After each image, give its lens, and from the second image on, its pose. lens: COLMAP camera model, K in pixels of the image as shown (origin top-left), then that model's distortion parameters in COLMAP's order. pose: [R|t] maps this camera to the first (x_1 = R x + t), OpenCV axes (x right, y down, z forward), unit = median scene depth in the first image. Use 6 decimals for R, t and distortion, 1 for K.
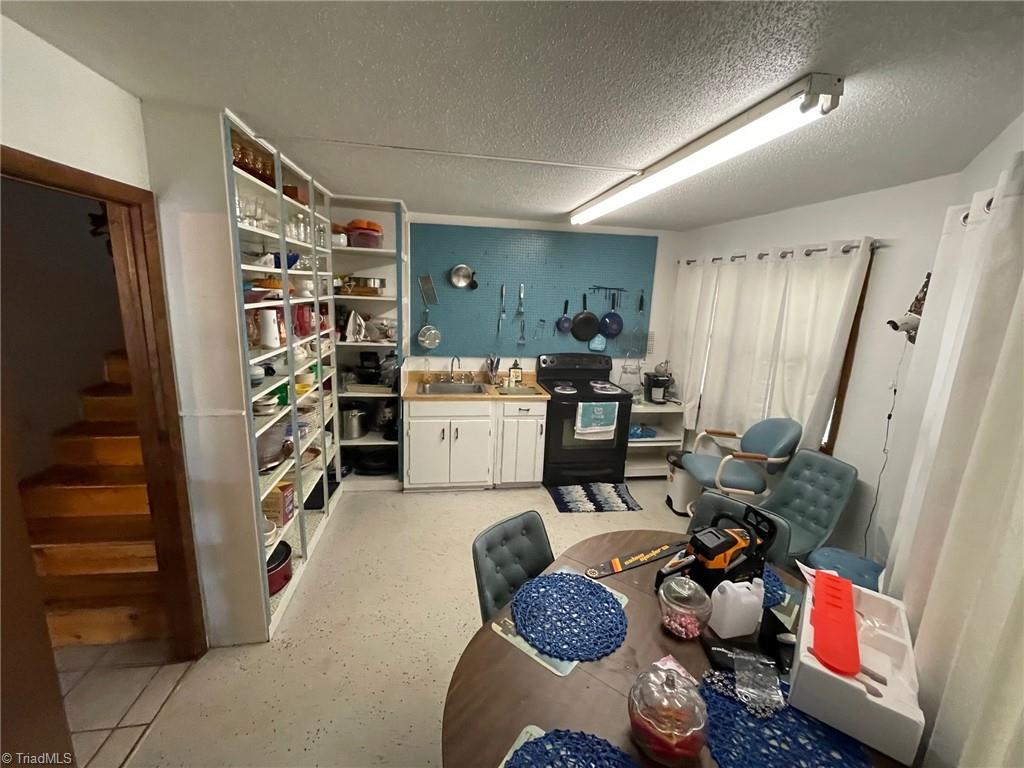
lens RADIAL K [[430.1, 0, 512.5], [0, 430.1, 383.1], [0, 0, 1]] dist [-0.004111, 0.000367]
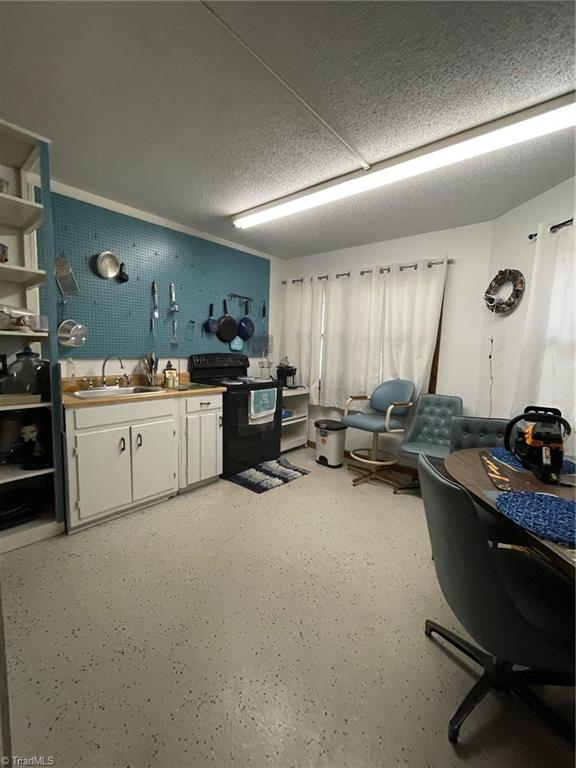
lens RADIAL K [[322.6, 0, 287.8], [0, 322.6, 384.5], [0, 0, 1]] dist [-0.004111, 0.000367]
pose [[0.763414, -0.087187, 0.639998, -0.290131], [0.133830, 0.990697, -0.024675, 0.060147], [-0.631892, 0.104488, 0.767981, 0.297414]]
